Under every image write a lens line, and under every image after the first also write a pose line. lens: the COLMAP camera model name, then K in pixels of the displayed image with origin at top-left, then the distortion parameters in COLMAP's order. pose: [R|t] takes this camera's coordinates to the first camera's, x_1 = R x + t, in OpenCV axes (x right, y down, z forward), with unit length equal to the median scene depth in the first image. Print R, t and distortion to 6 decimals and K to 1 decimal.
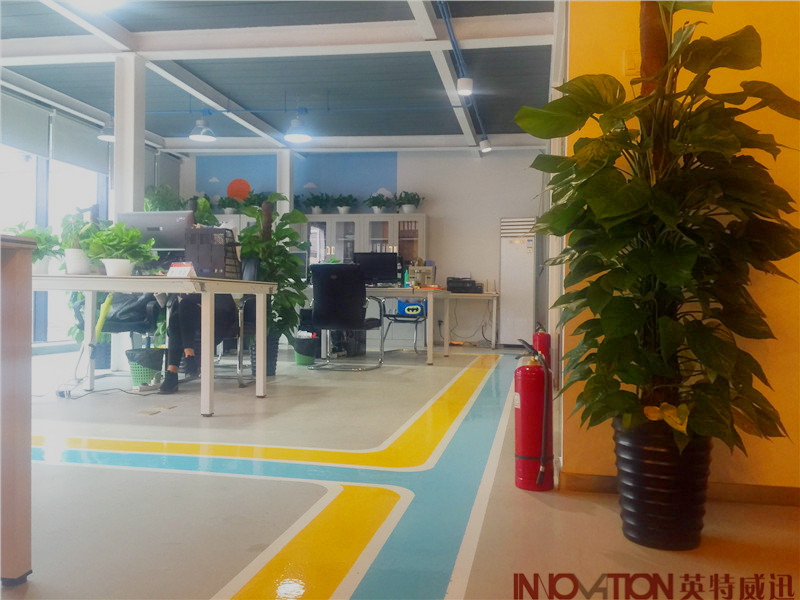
lens RADIAL K [[688.2, 0, 395.4], [0, 688.2, 296.8], [0, 0, 1]] dist [0.078173, -0.105922]
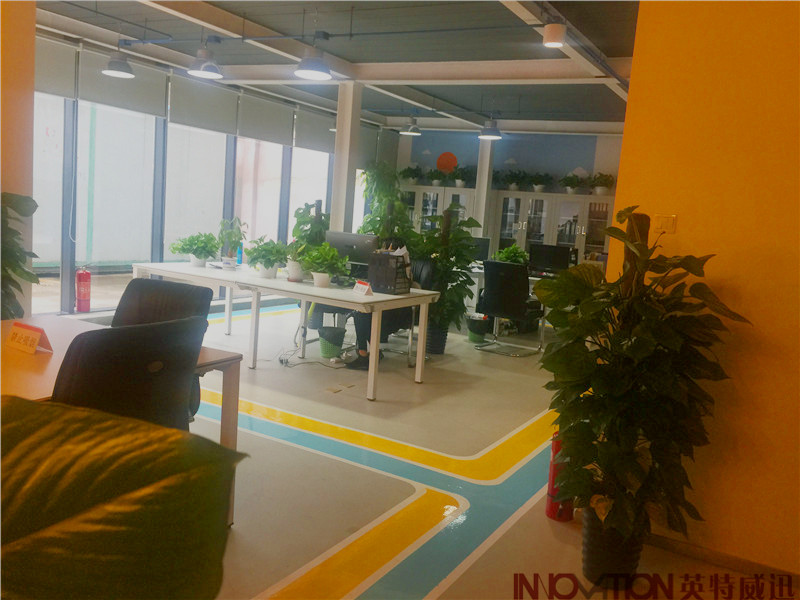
lens RADIAL K [[688.2, 0, 395.4], [0, 688.2, 296.8], [0, 0, 1]] dist [0.078173, -0.105922]
pose [[0.943871, 0.100963, -0.314507, 0.091243], [-0.064728, 0.990216, 0.123621, -0.101604], [0.323911, -0.096324, 0.941171, -0.124137]]
